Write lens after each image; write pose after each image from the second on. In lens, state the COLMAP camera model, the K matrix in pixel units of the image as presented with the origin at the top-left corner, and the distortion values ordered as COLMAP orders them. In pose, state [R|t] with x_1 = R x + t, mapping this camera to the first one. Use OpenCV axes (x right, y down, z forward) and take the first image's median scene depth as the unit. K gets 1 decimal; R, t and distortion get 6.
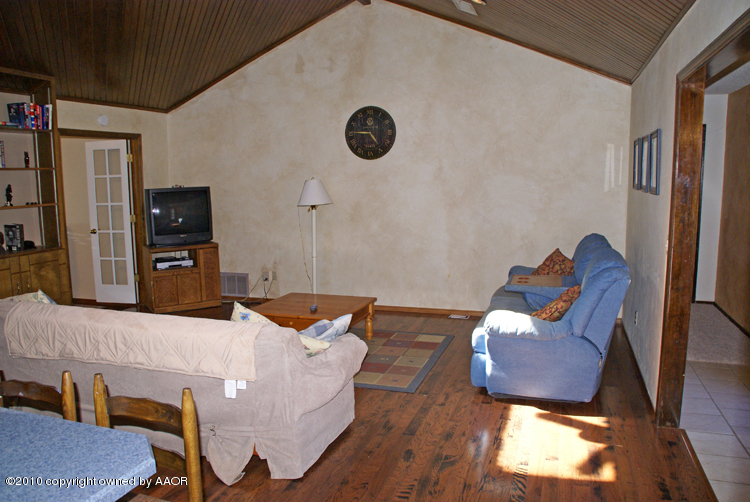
lens RADIAL K [[597.4, 0, 370.2], [0, 597.4, 252.4], [0, 0, 1]] dist [-0.163973, 0.120181]
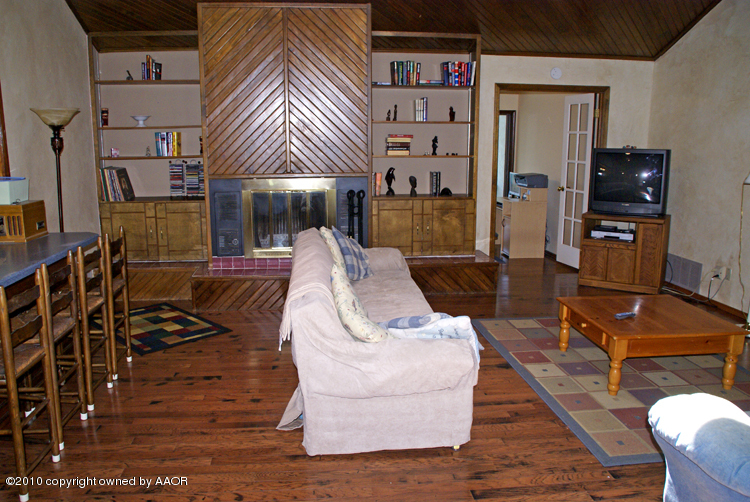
lens RADIAL K [[615.8, 0, 372.7], [0, 615.8, 254.6], [0, 0, 1]] dist [-0.165777, 0.142248]
pose [[0.415056, 0.191636, -0.889384, 0.328768], [-0.125568, 0.980275, 0.152621, -0.044657], [0.901089, 0.048332, 0.430932, 0.290434]]
